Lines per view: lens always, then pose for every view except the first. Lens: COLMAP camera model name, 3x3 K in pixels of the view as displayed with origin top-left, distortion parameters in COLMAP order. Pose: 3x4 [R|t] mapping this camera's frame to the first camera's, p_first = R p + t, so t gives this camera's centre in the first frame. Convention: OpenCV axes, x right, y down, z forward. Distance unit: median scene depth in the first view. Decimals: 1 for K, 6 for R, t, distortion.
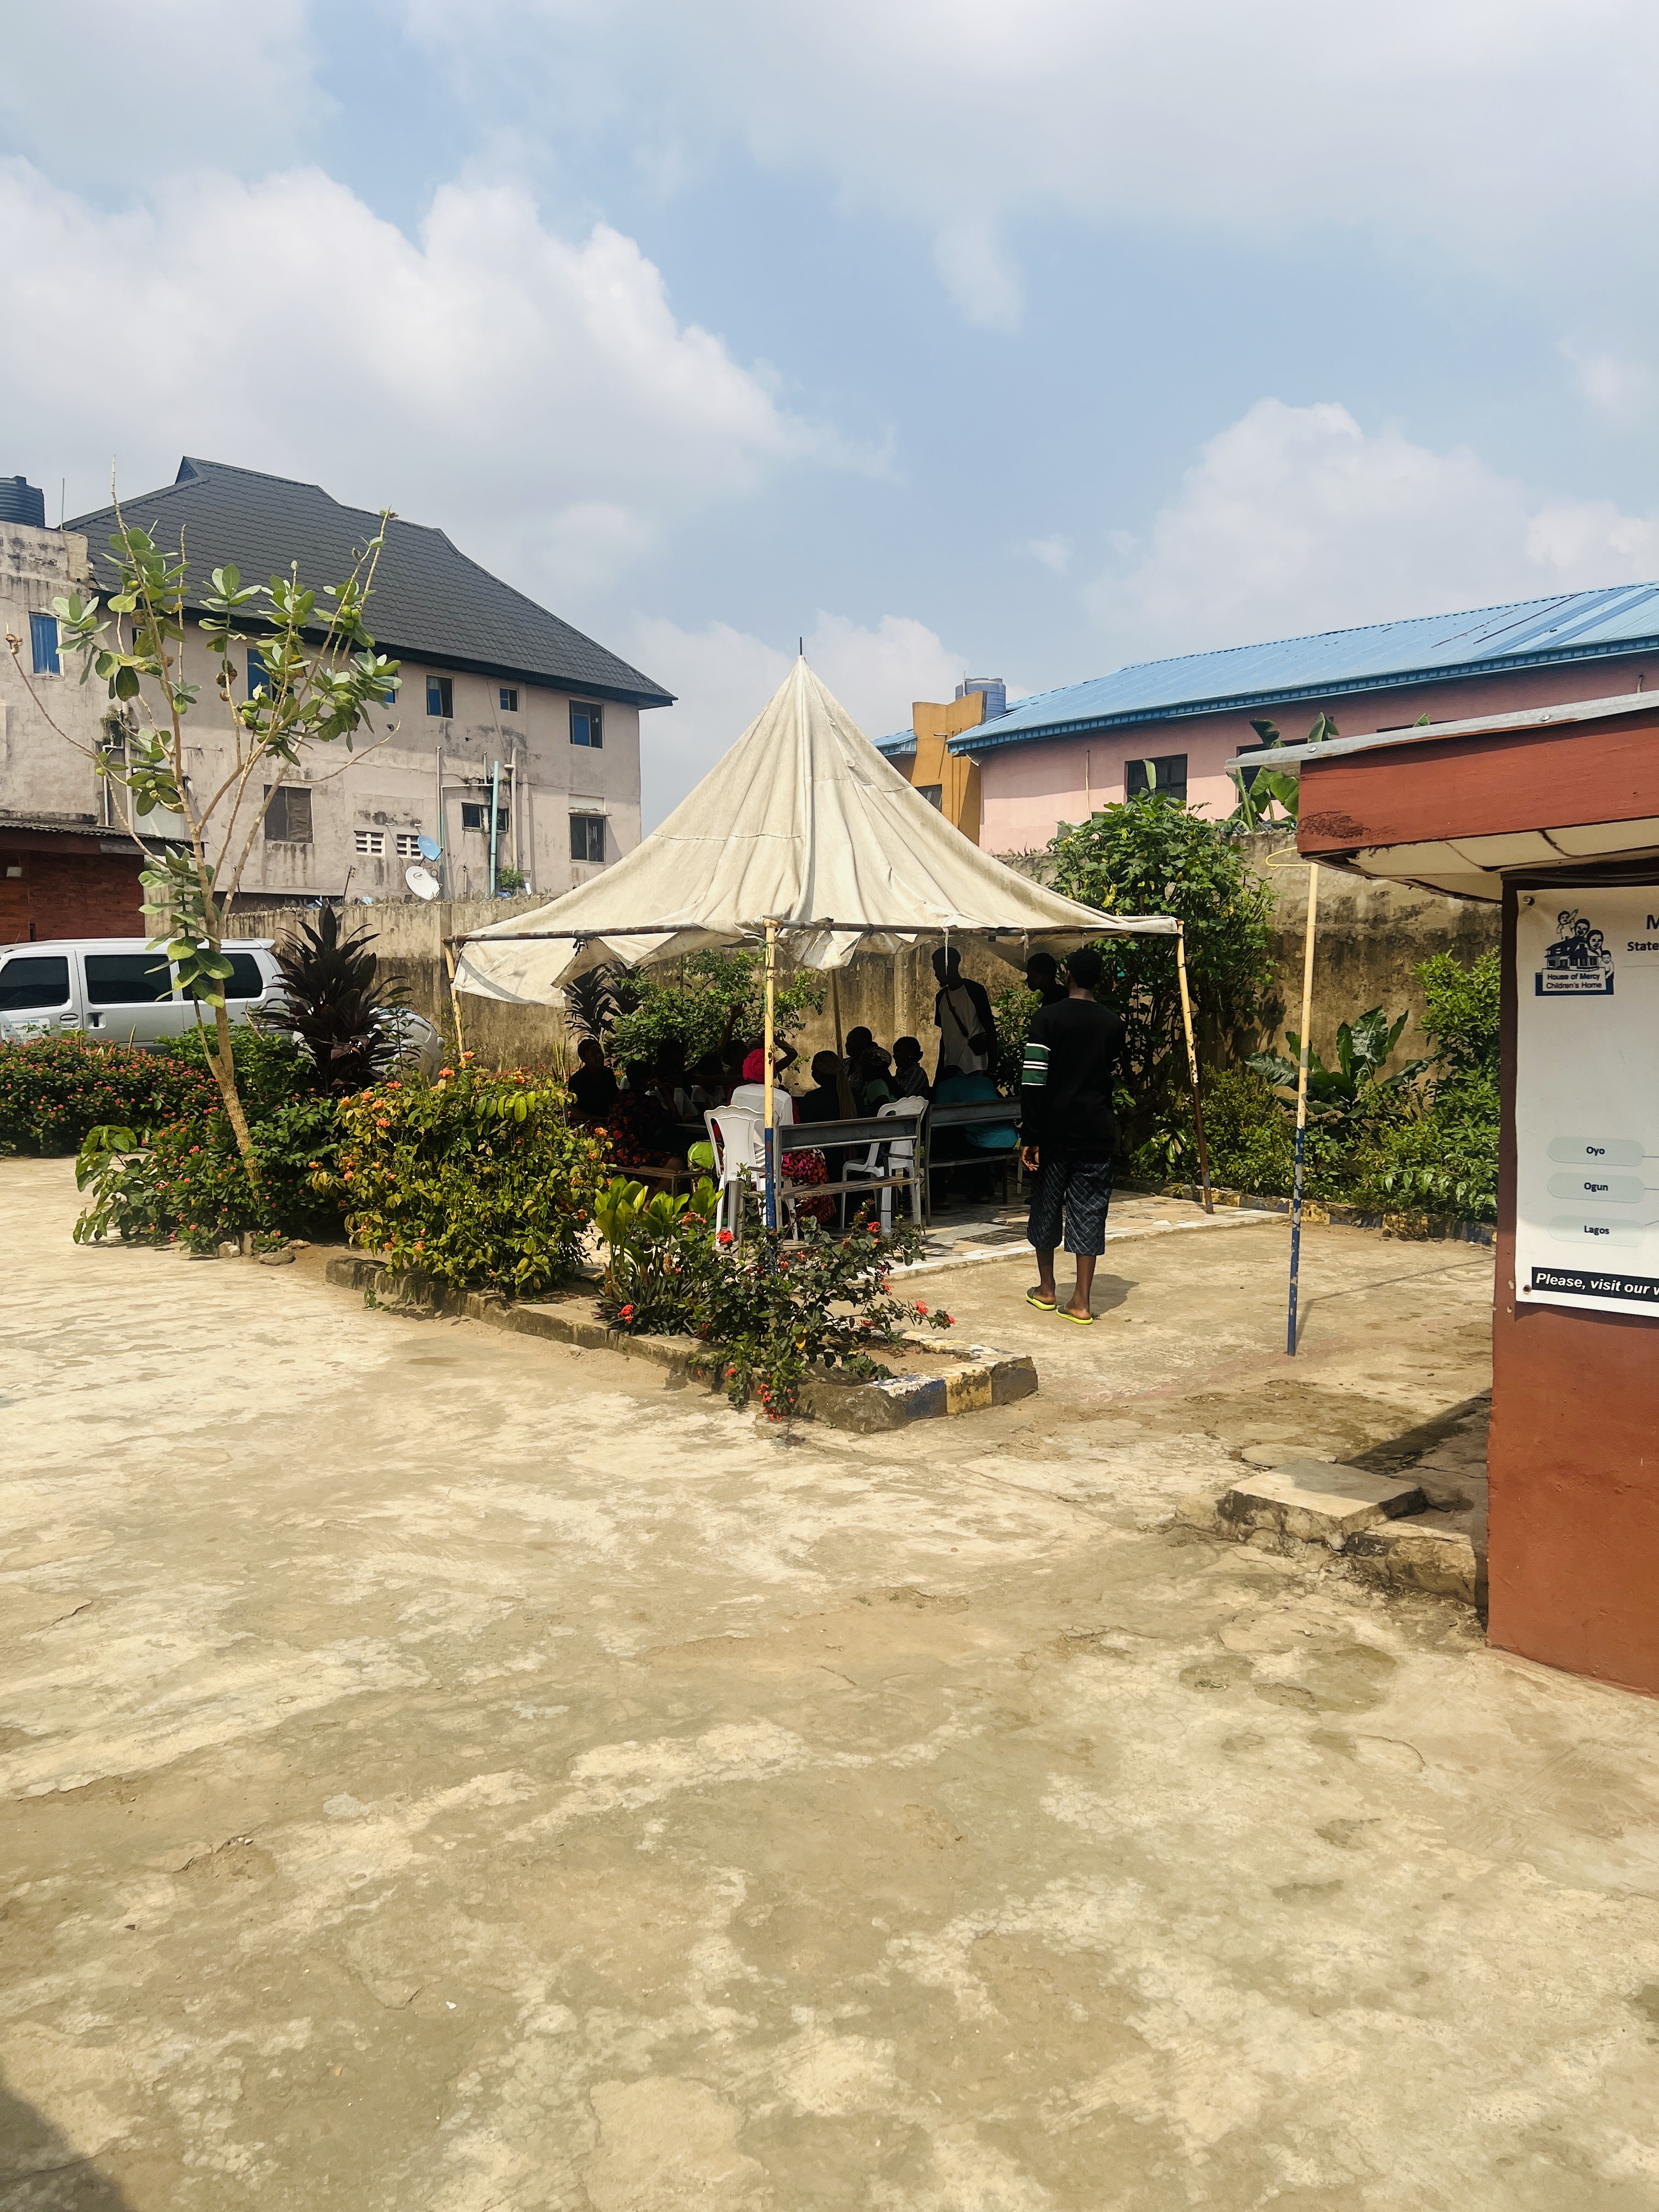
lens RADIAL K [[1692.9, 0, 829.5], [0, 1692.9, 1106.0], [0, 0, 1]] dist [0.006433, -0.036234]
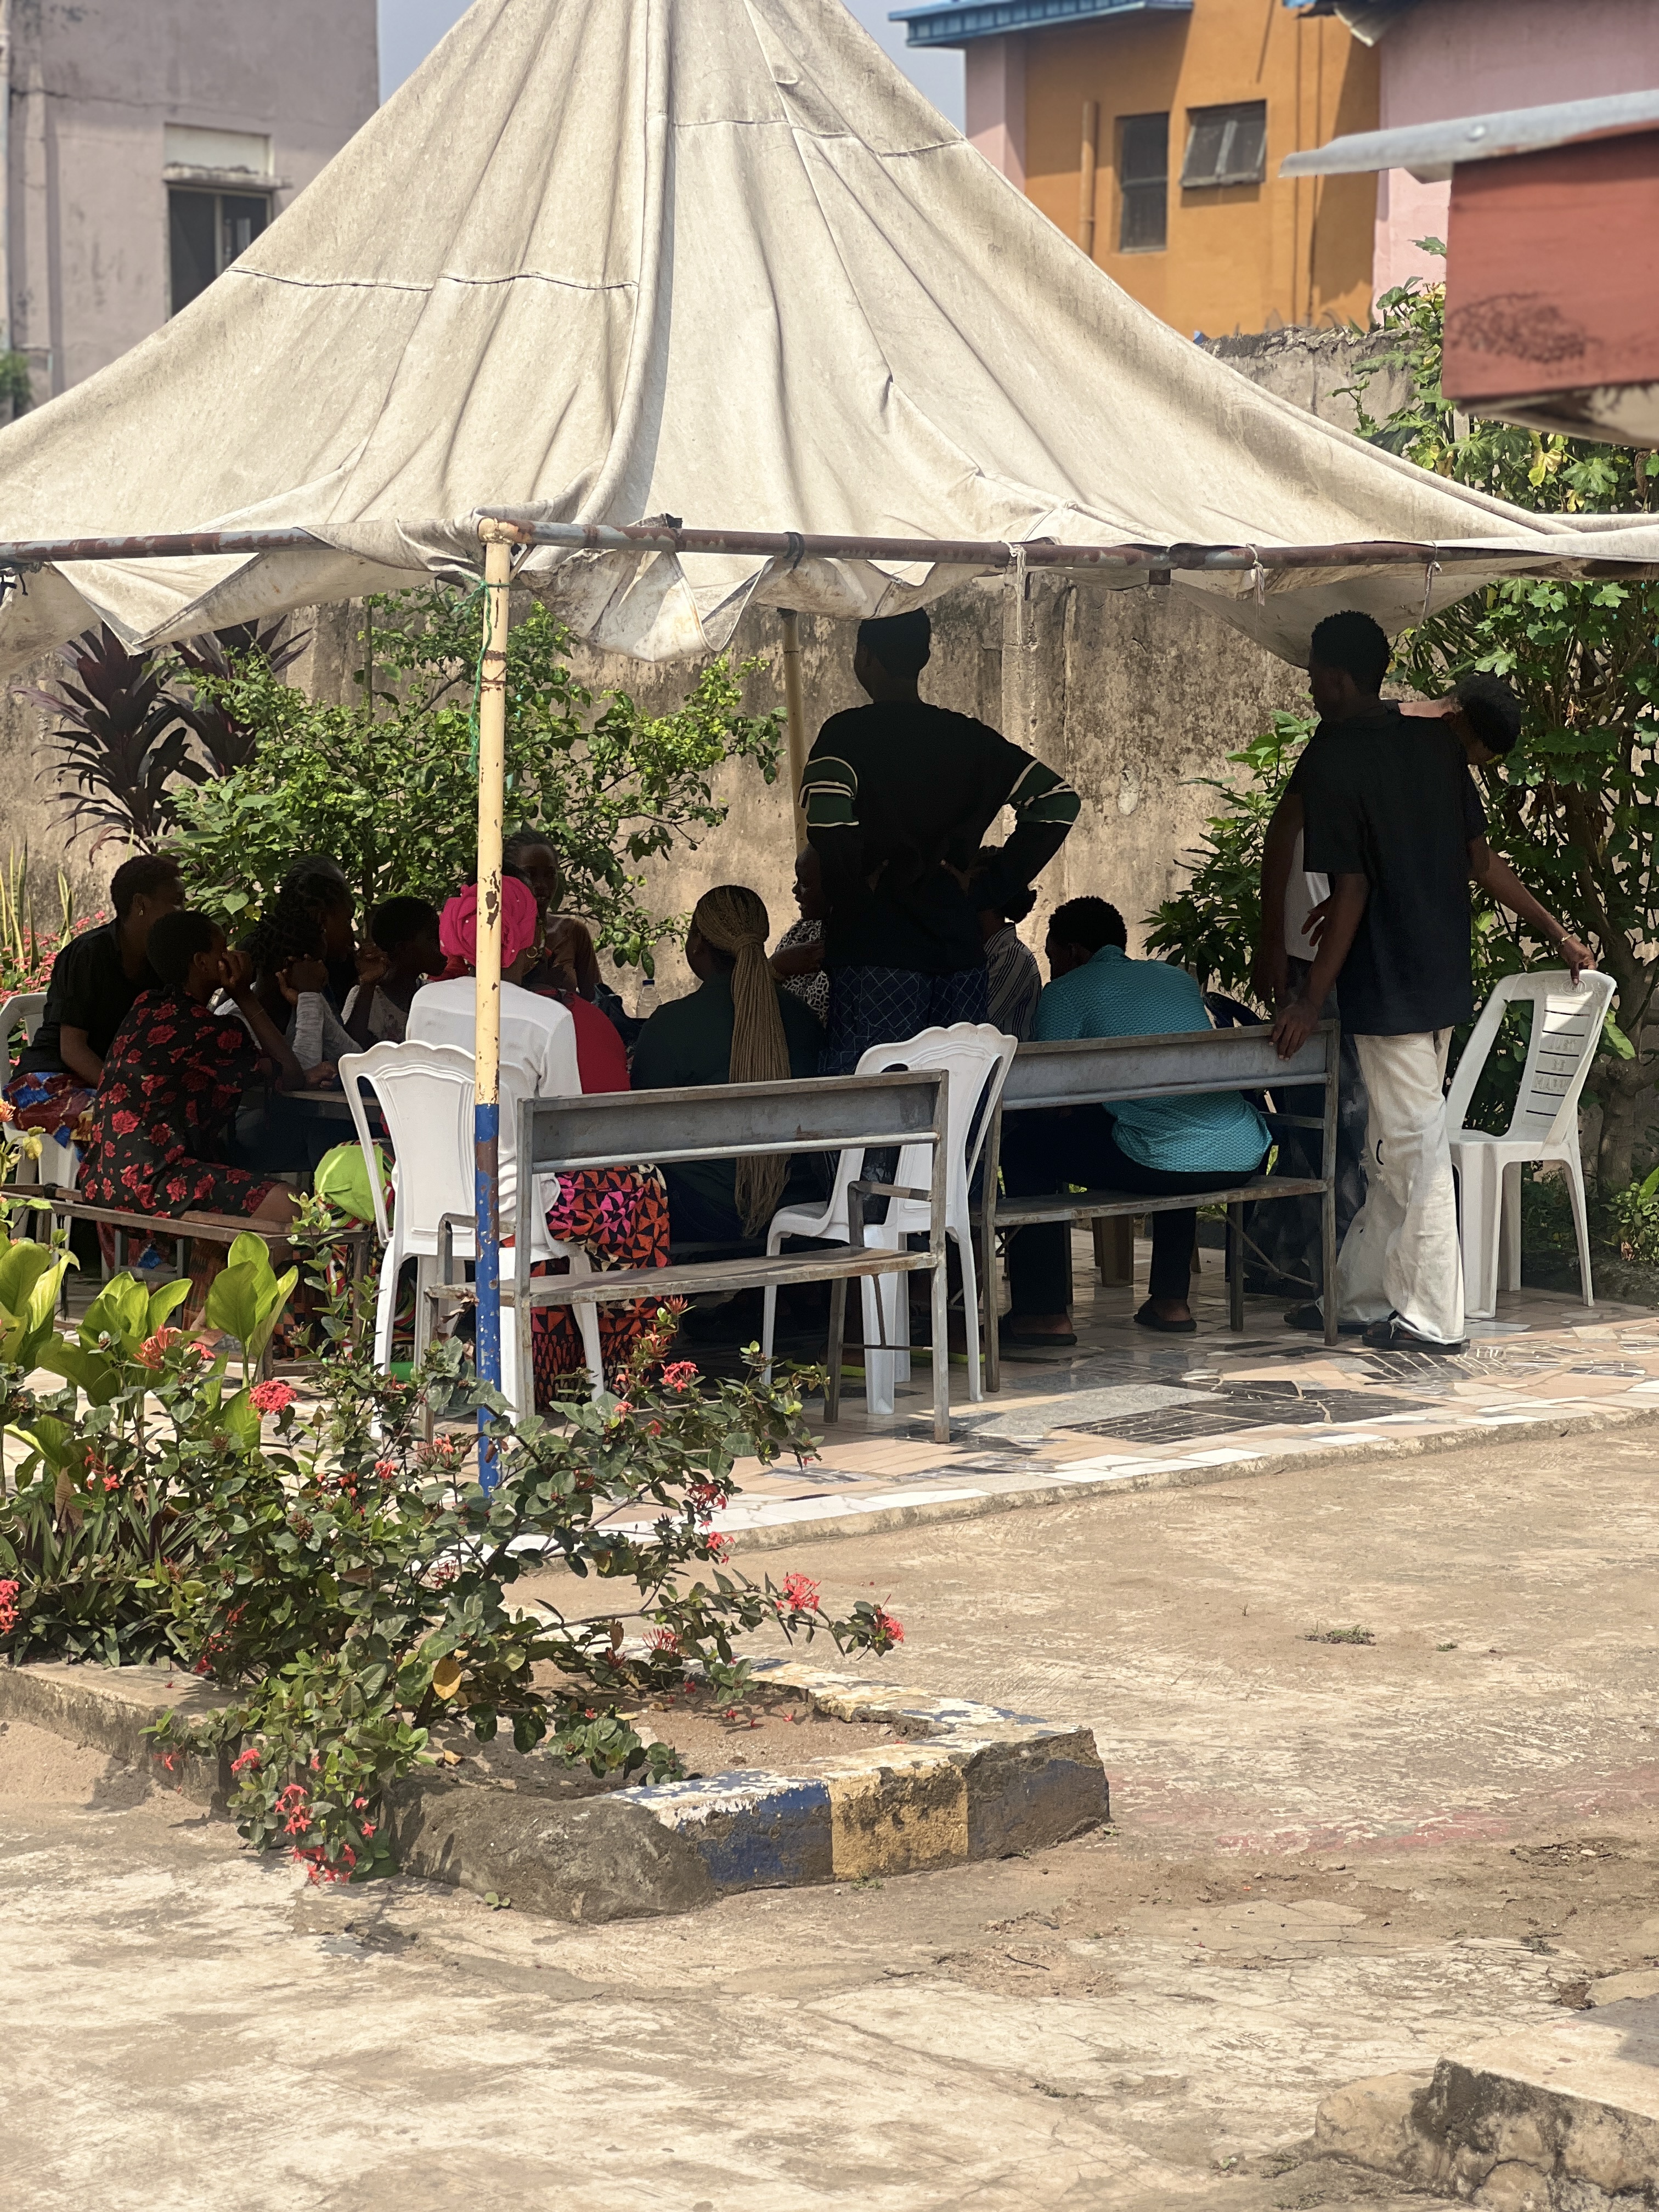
lens RADIAL K [[4985.6, 0, 828.0], [0, 4985.6, 1054.8], [0, 0, 1]] dist [-0.079319, 1.655675]
pose [[0.999892, 0.009567, -0.011131, 0.070540], [-0.009559, 0.999954, 0.000808, 0.001589], [0.011138, -0.000701, 0.999938, -0.074537]]
